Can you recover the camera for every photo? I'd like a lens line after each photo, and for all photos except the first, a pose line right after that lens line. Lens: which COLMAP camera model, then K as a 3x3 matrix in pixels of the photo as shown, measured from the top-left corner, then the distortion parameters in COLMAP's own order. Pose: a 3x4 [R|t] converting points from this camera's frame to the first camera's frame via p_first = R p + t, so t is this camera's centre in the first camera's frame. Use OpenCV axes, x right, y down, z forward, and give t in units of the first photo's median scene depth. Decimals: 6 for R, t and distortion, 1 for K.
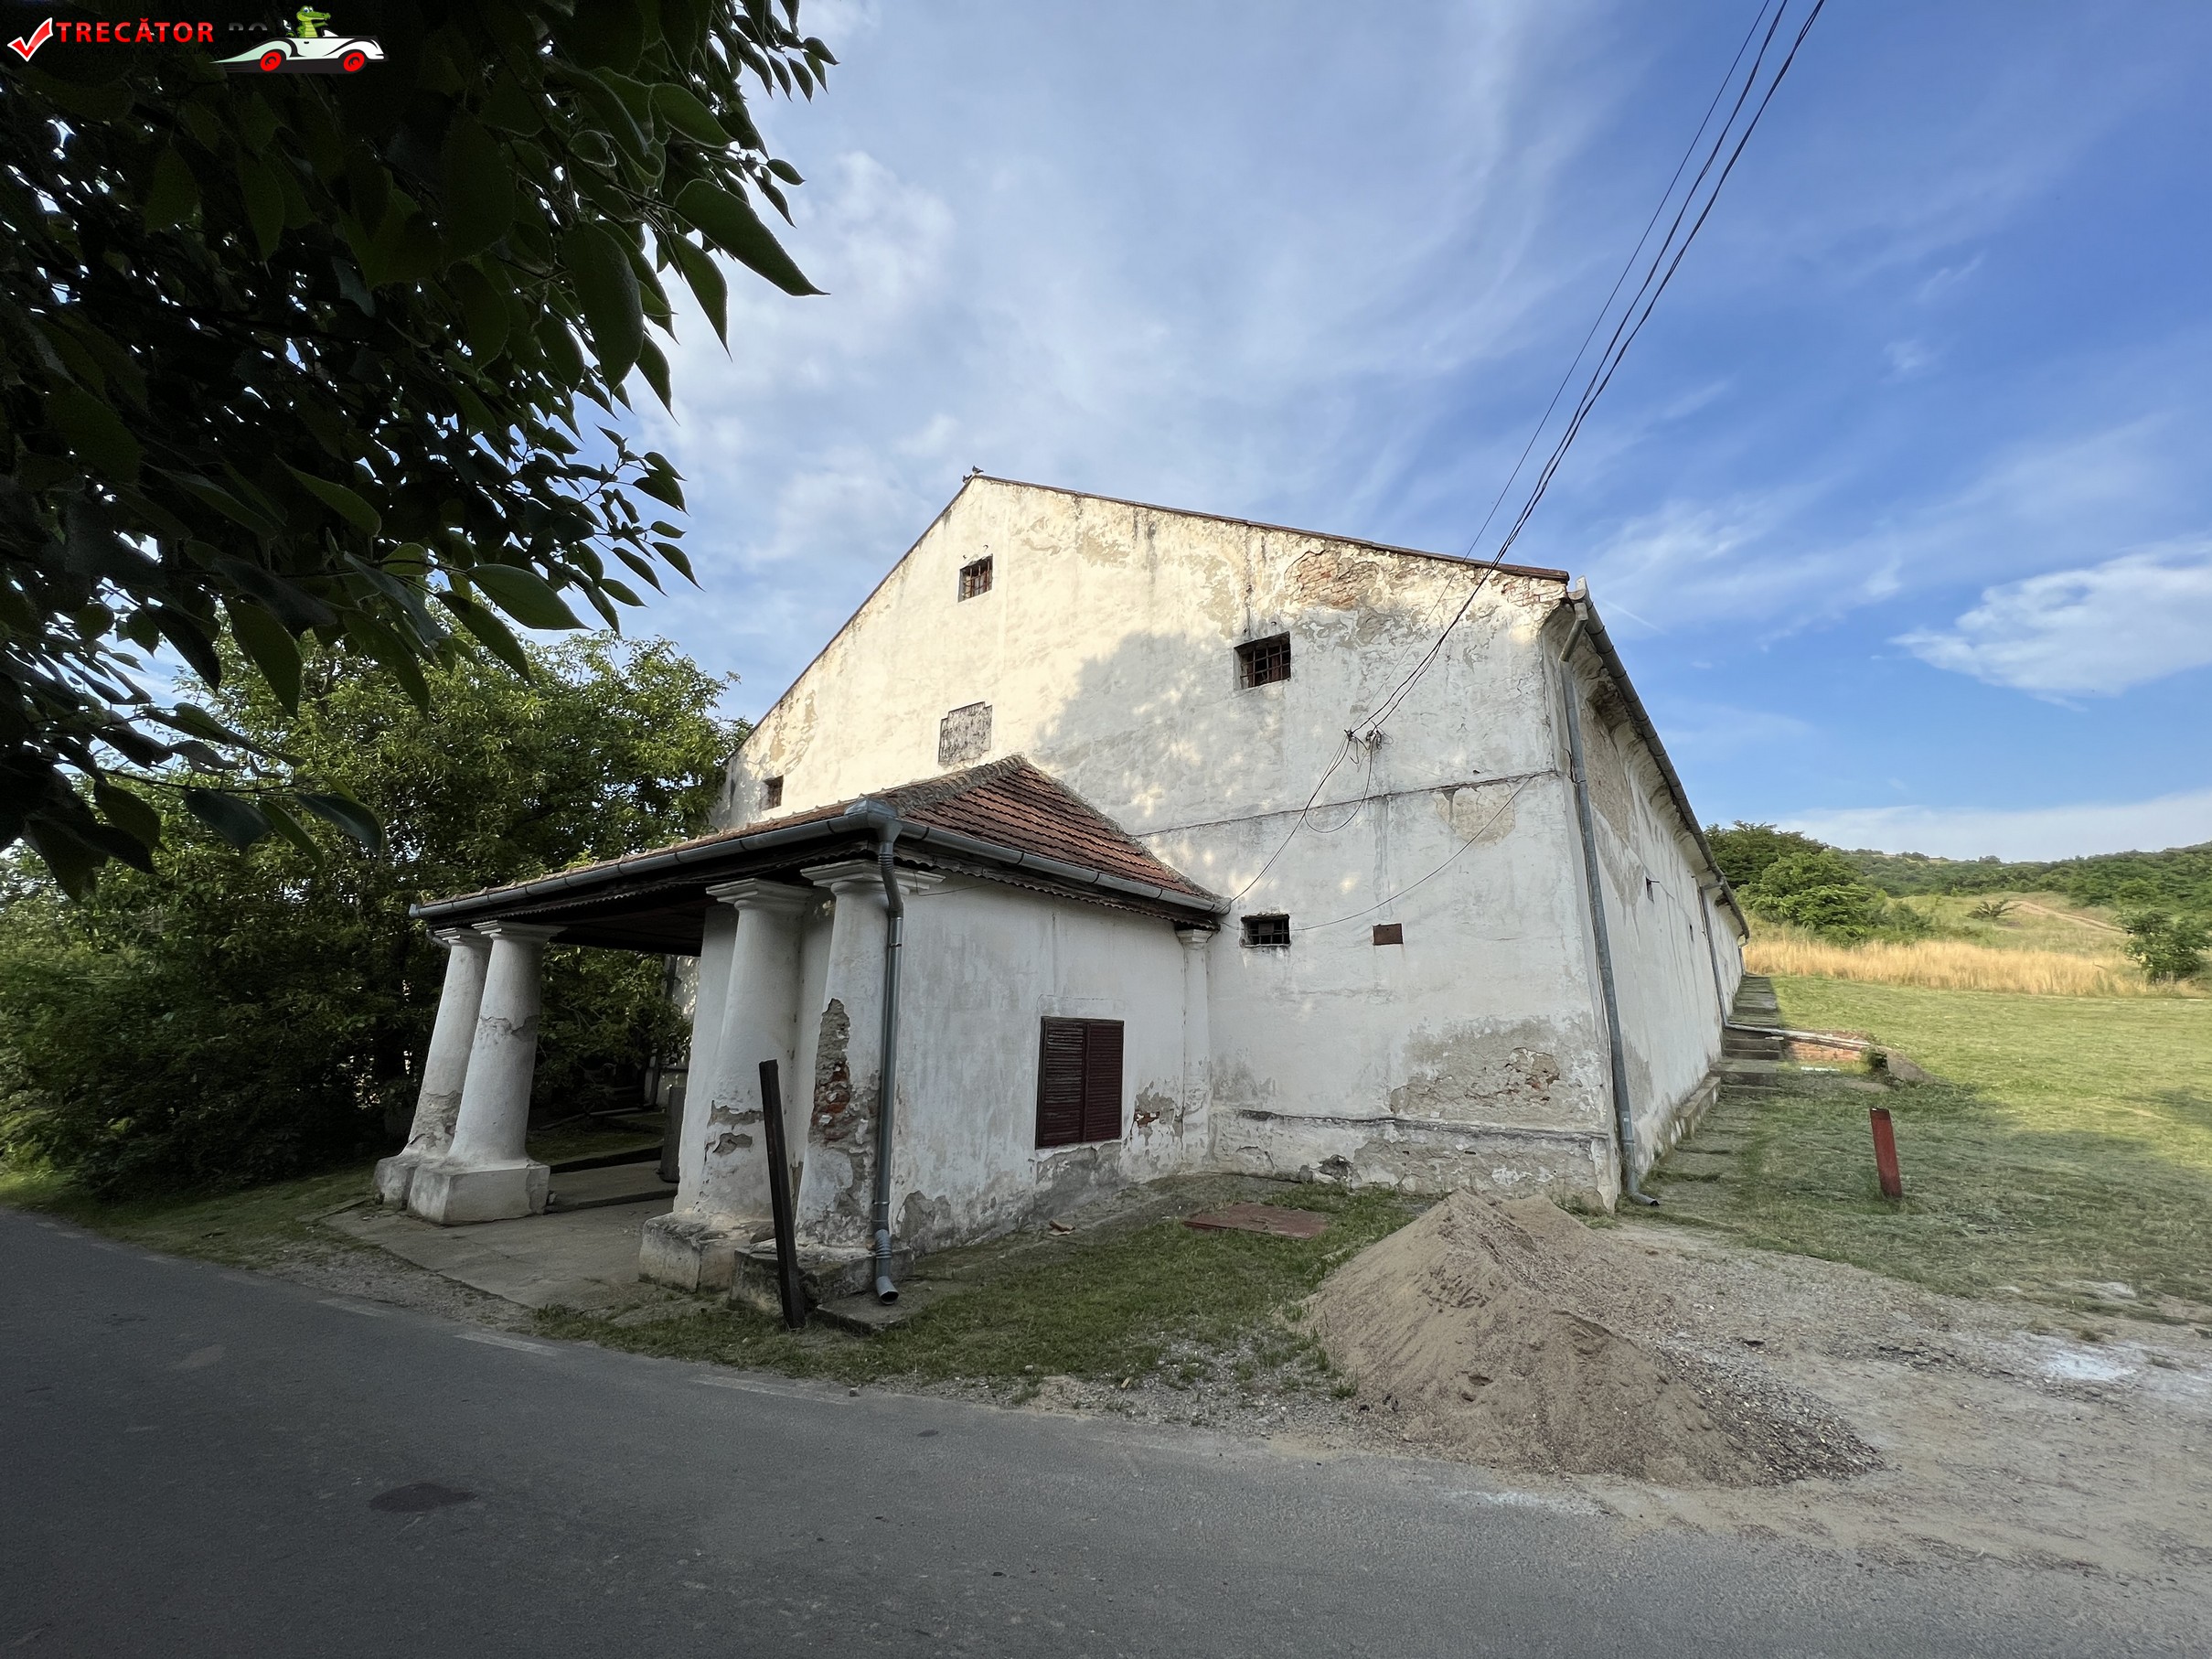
lens RADIAL K [[892.0, 0, 1106.0], [0, 892.0, 829.5], [0, 0, 1]] dist [-0.001010, -0.000046]
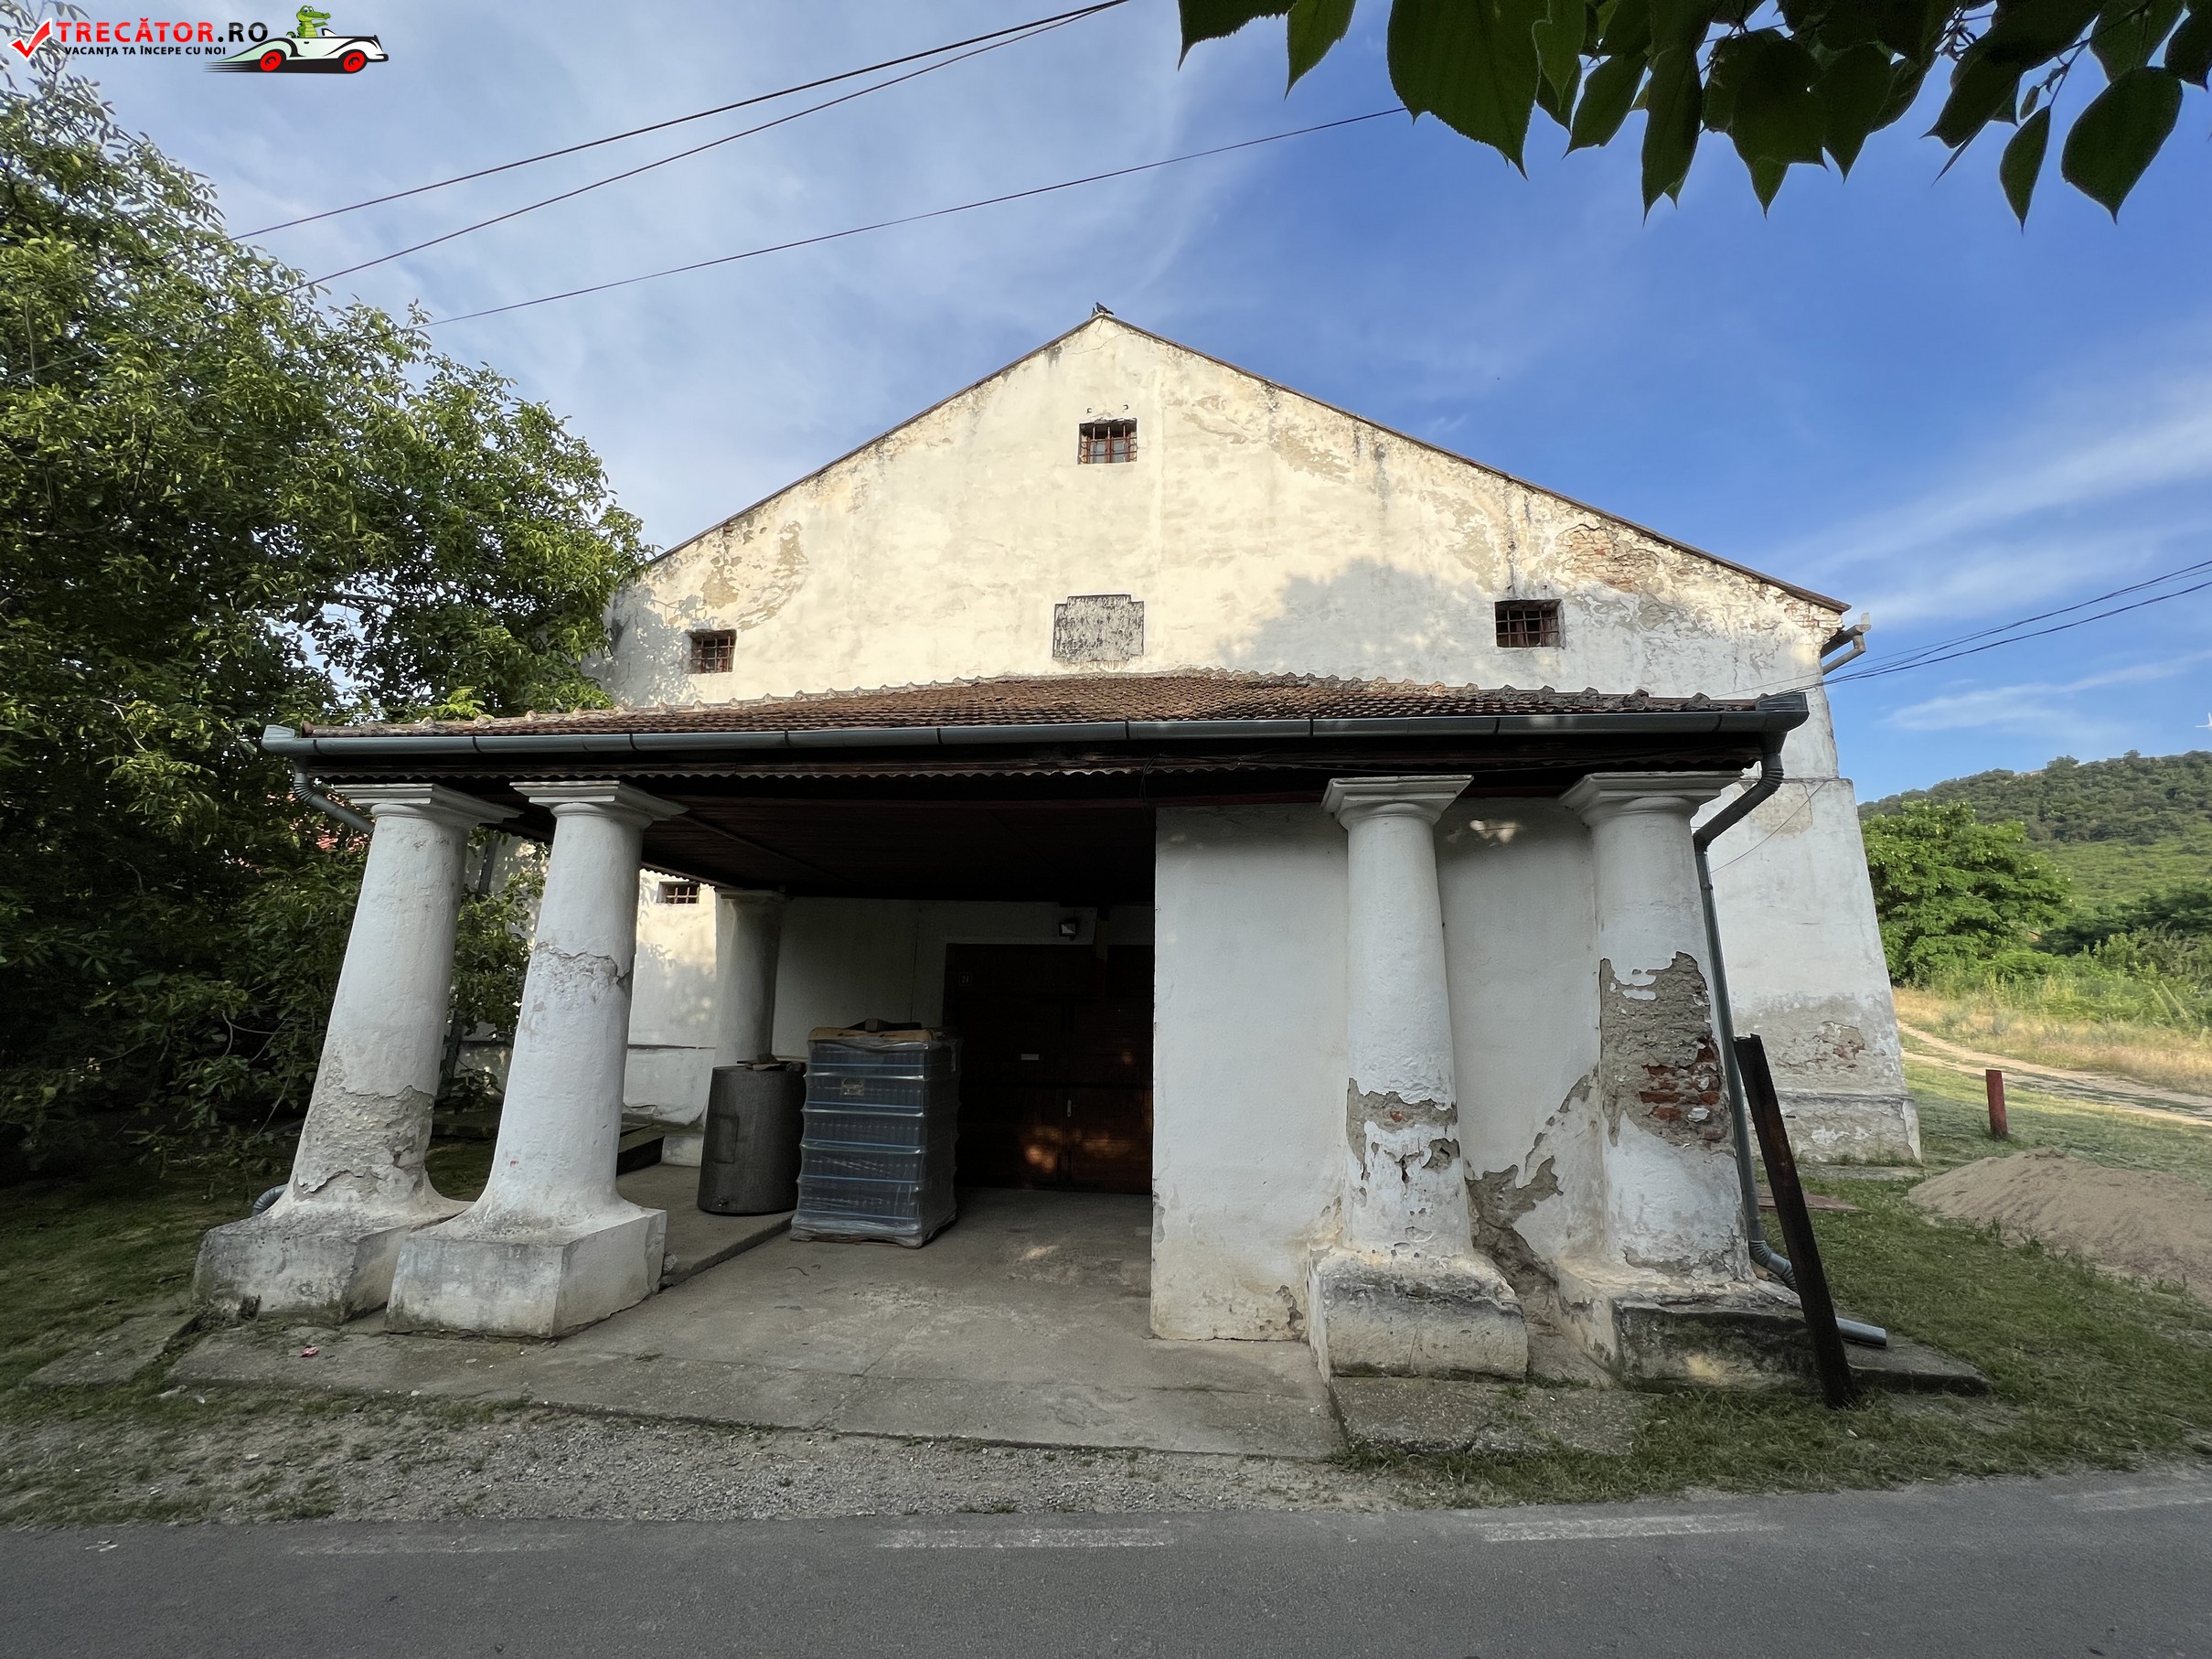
lens RADIAL K [[892.0, 0, 1106.0], [0, 892.0, 829.5], [0, 0, 1]] dist [-0.001010, -0.000046]
pose [[0.869911, 0.109280, 0.480949, -0.667358], [-0.126396, 0.991975, 0.003224, 0.089040], [-0.476737, -0.063594, 0.876742, 0.355379]]
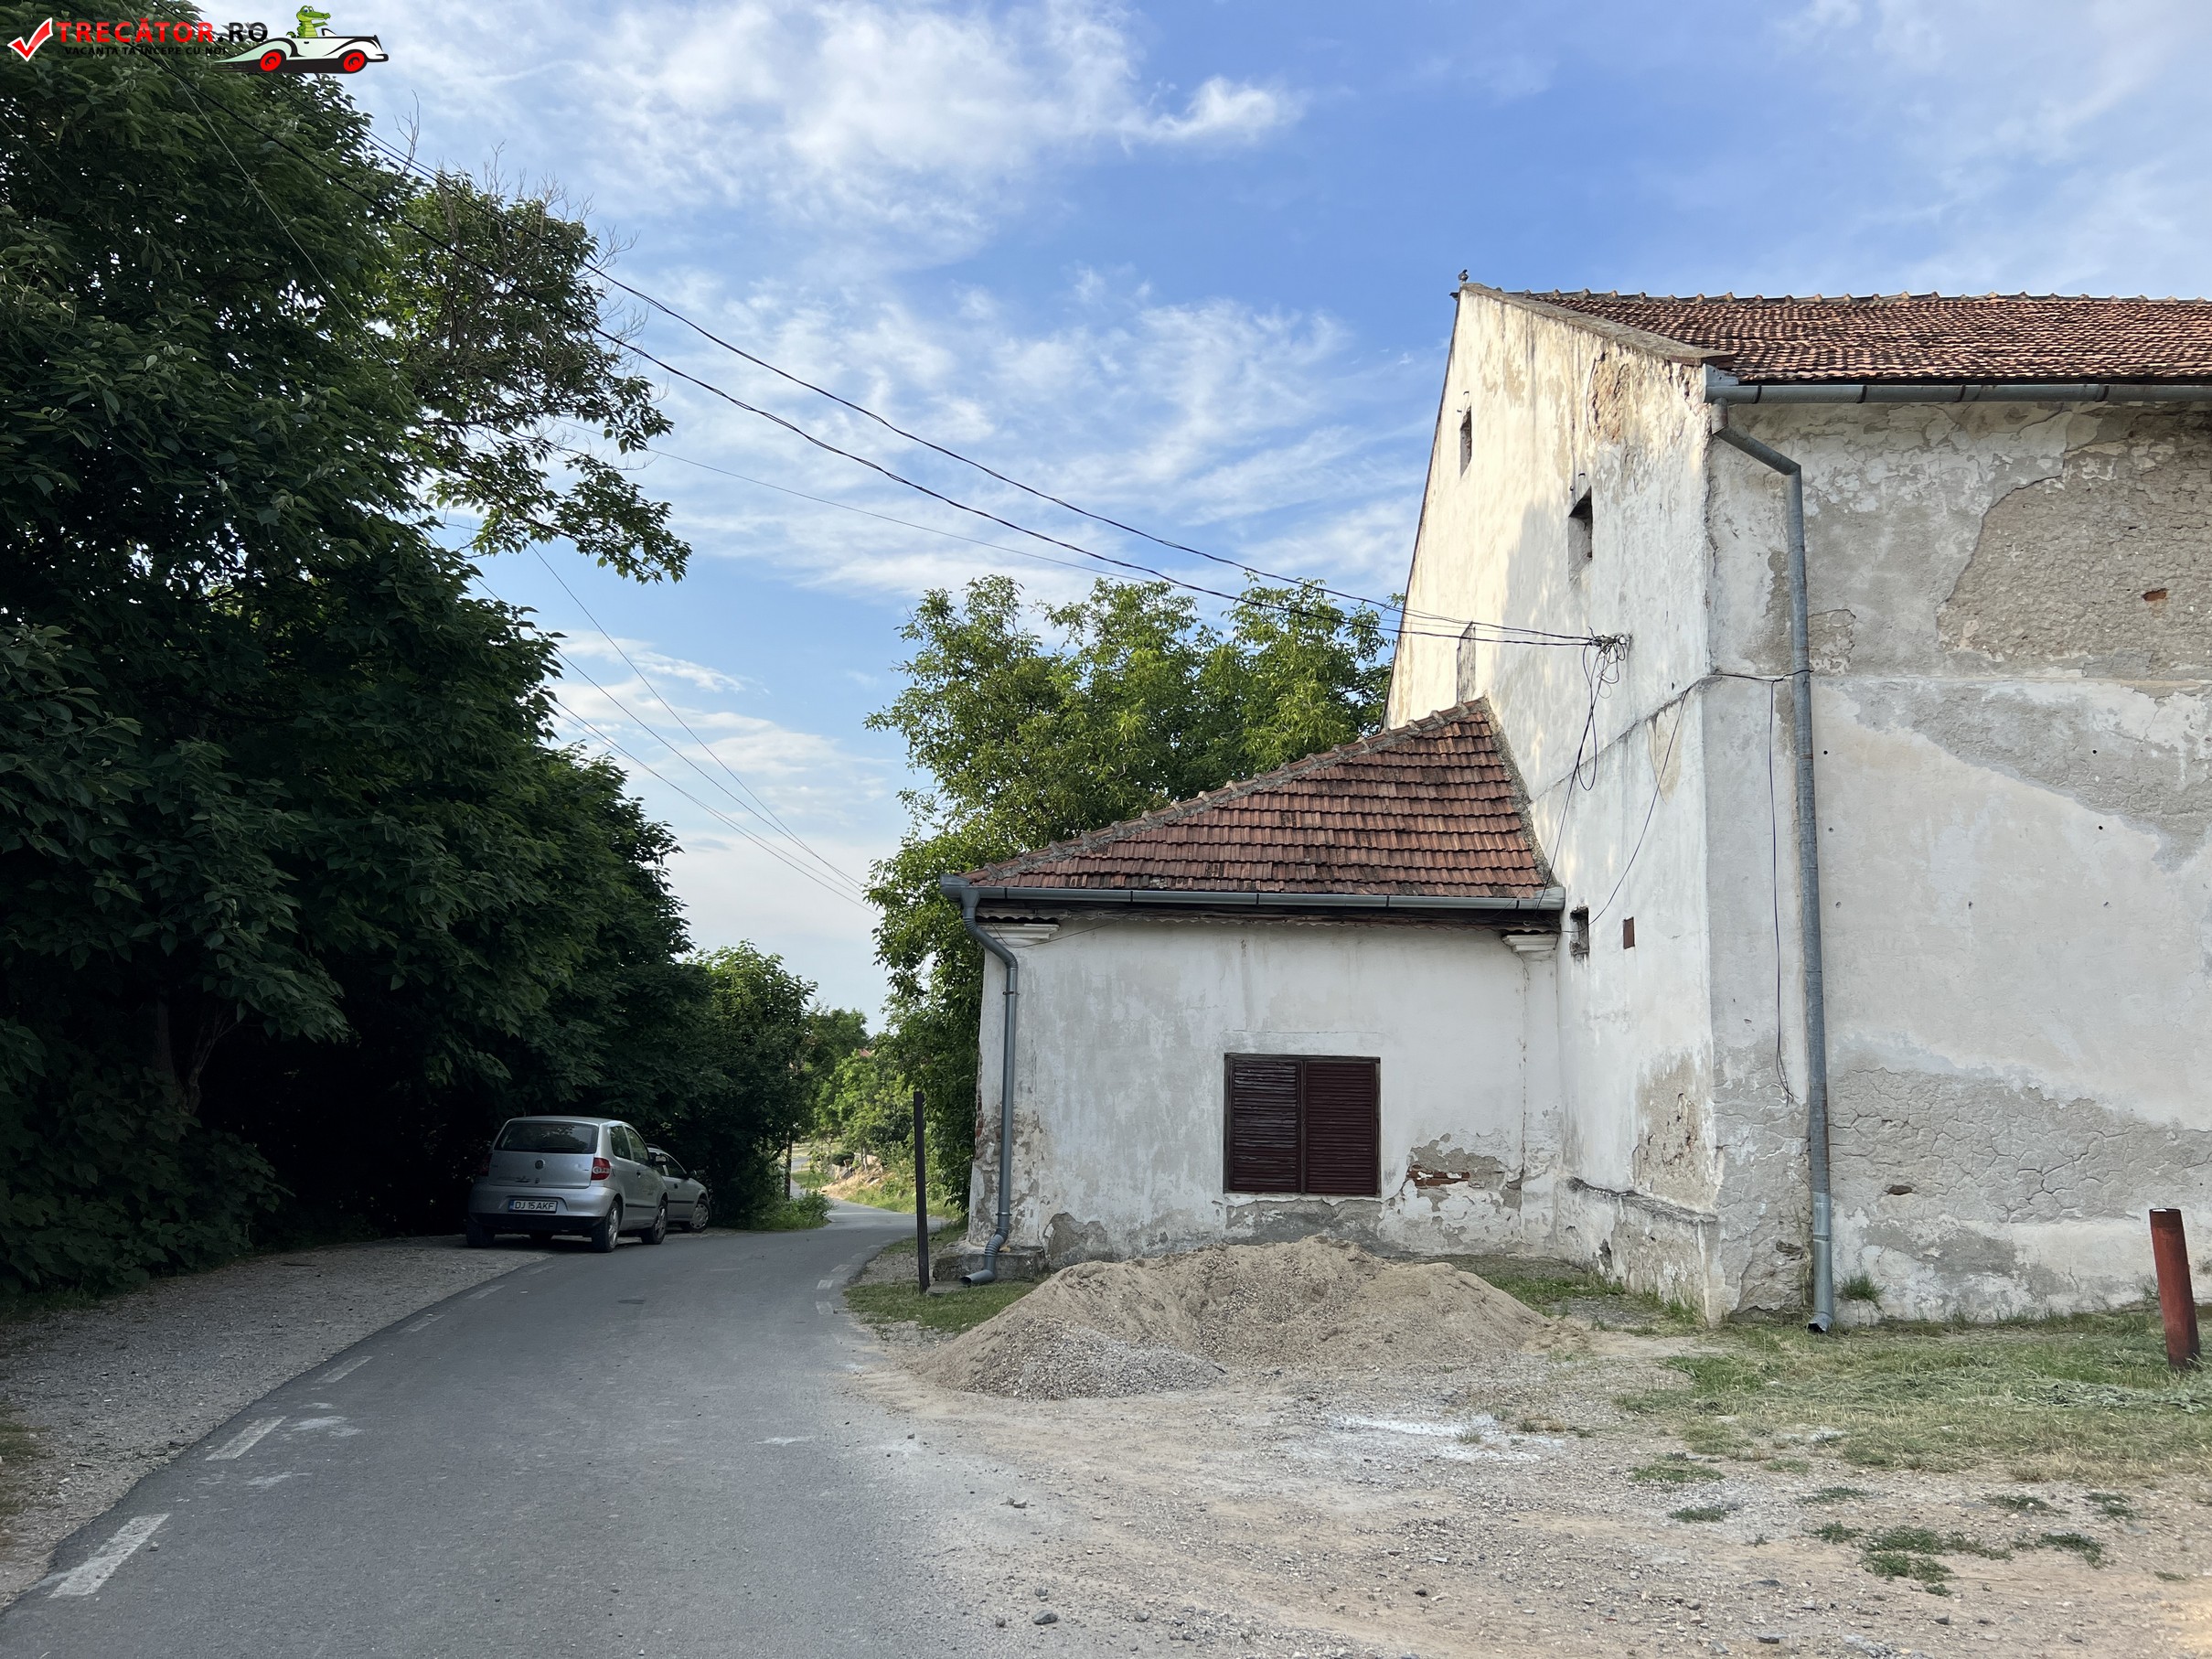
lens RADIAL K [[1652.9, 0, 1106.0], [0, 1652.9, 829.5], [0, 0, 1]] dist [0.086228, -0.000242]
pose [[0.580150, -0.117688, -0.805962, 0.958631], [0.176507, 0.984159, -0.016655, -0.009628], [0.795155, -0.132595, 0.591733, -0.067016]]
